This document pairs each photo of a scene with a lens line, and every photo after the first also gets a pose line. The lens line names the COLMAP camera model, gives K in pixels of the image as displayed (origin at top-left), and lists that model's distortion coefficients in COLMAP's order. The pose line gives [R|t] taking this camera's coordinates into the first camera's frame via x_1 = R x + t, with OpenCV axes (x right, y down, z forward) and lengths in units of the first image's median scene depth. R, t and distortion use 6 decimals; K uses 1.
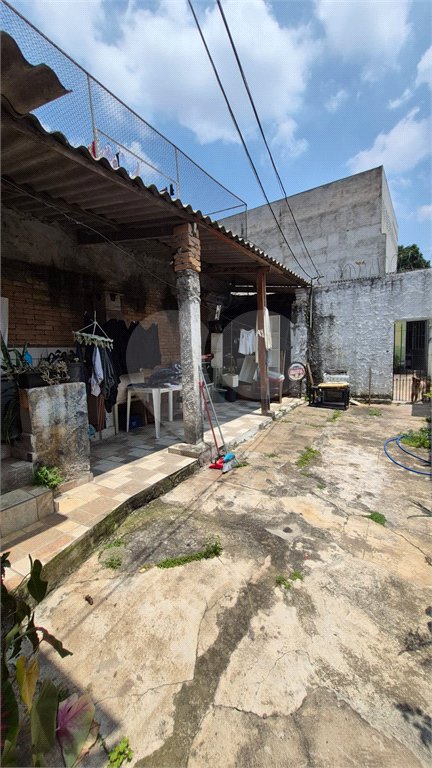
lens RADIAL K [[304.7, 0, 218.3], [0, 304.7, 385.4], [0, 0, 1]] dist [0.008759, -0.001169]
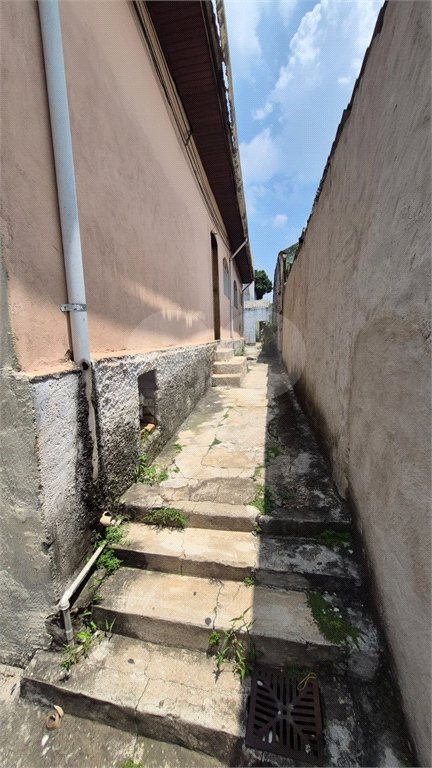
lens RADIAL K [[304.7, 0, 212.9], [0, 304.7, 385.1], [0, 0, 1]] dist [0.008759, -0.001169]
pose [[0.926066, -0.049373, 0.374117, -1.630894], [0.037296, 0.998525, 0.039457, 0.489403], [-0.375513, -0.022587, 0.926542, -2.777664]]
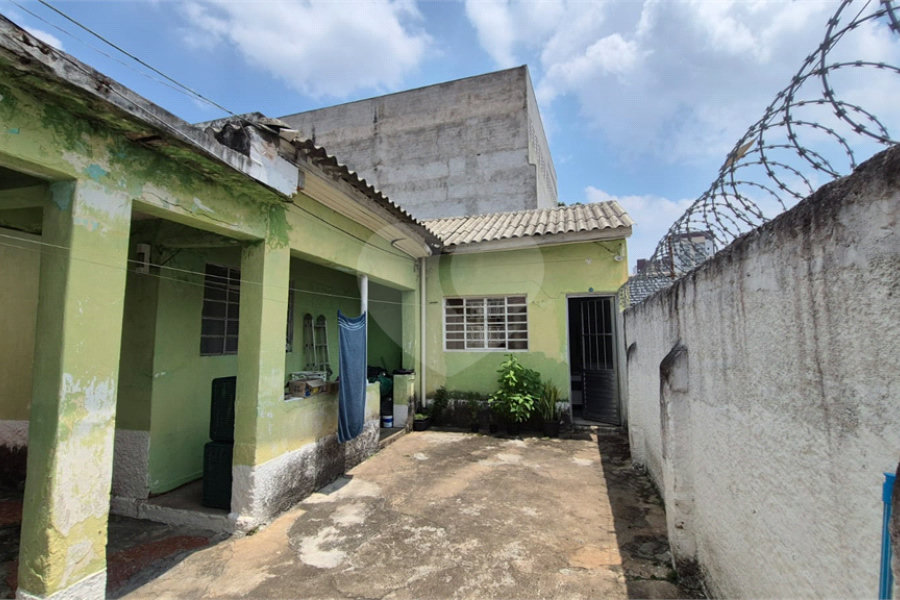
lens RADIAL K [[423.3, 0, 446.5], [0, 423.3, 304.3], [0, 0, 1]] dist [0.011848, -0.004197]
pose [[0.967524, 0.061440, 0.245200, 0.840860], [-0.010279, 0.978773, -0.204691, -0.192119], [-0.252571, 0.195523, 0.947617, 1.333280]]
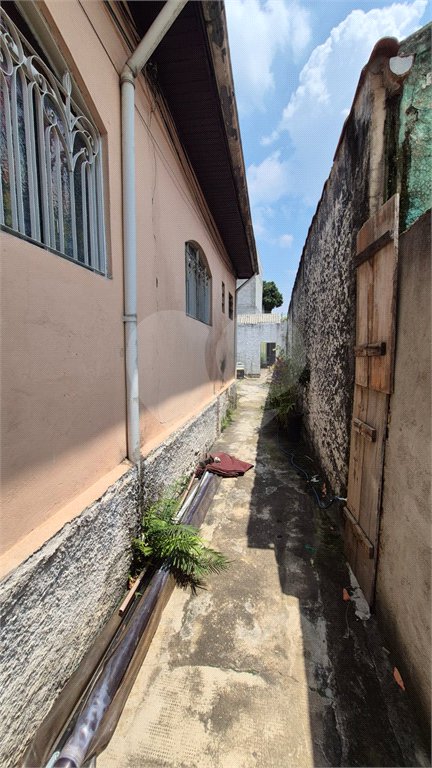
lens RADIAL K [[304.7, 0, 218.1], [0, 304.7, 382.4], [0, 0, 1]] dist [0.008759, -0.001169]
pose [[0.928343, -0.003953, 0.371703, -0.839600], [0.010326, 0.999832, -0.015156, 0.180081], [-0.371581, 0.017908, 0.928228, -1.466225]]
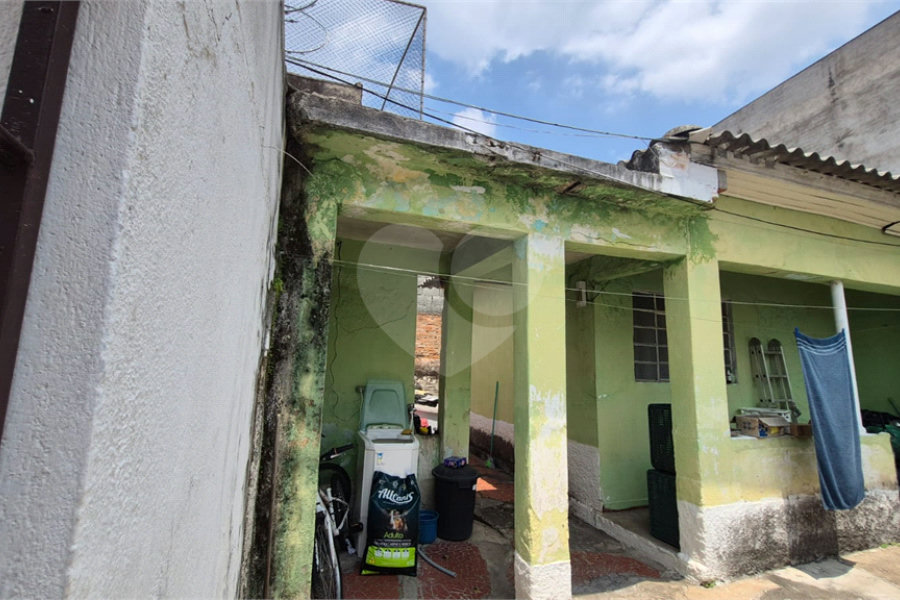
lens RADIAL K [[423.3, 0, 445.7], [0, 423.3, 298.2], [0, 0, 1]] dist [0.011848, -0.004197]
pose [[0.766239, -0.041959, -0.641184, 0.849140], [-0.129908, 0.967143, -0.218535, -0.181822], [0.629286, 0.250745, 0.735612, 1.354552]]
